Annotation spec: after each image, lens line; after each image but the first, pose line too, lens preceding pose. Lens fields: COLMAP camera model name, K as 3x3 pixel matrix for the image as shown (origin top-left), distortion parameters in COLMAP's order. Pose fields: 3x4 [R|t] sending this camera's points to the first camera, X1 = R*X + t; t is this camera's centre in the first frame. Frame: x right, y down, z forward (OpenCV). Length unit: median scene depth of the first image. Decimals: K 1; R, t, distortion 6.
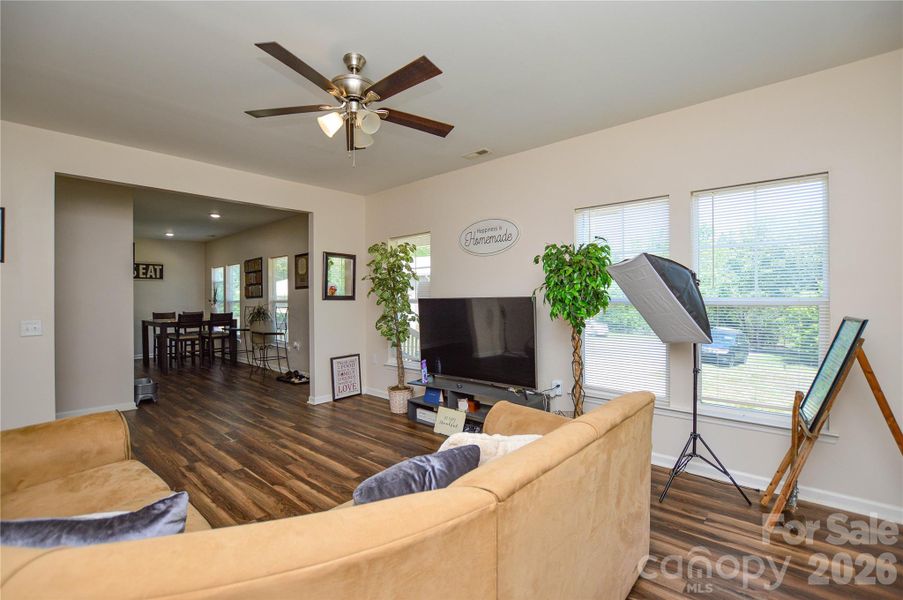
lens RADIAL K [[409.7, 0, 454.2], [0, 409.7, 298.6], [0, 0, 1]] dist [-0.029462, 0.000136]
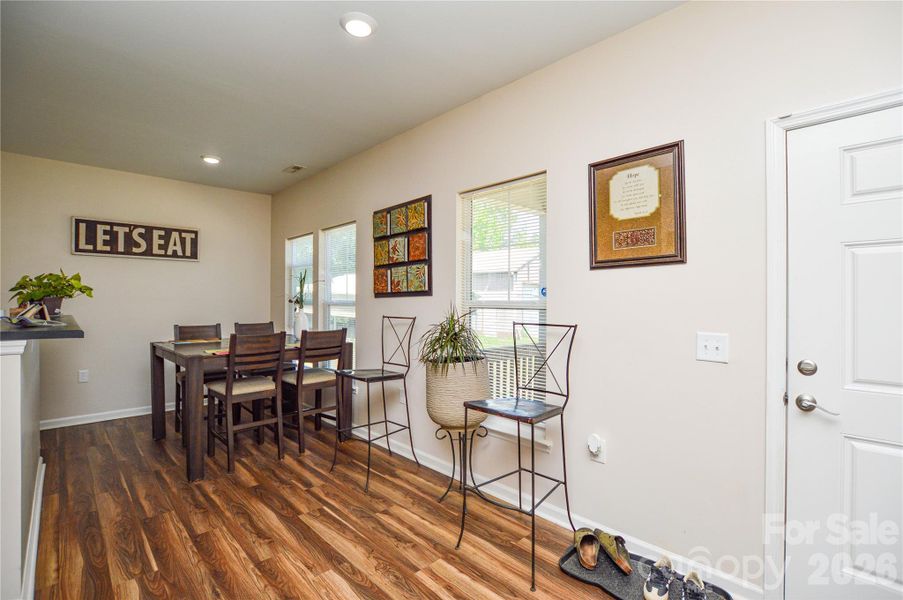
lens RADIAL K [[409.7, 0, 454.2], [0, 409.7, 298.6], [0, 0, 1]] dist [-0.029462, 0.000136]
pose [[0.997648, 0.008649, -0.067995, -0.360404], [-0.008872, 0.999956, -0.002989, 0.001678], [0.067966, 0.003585, 0.997681, 0.509106]]
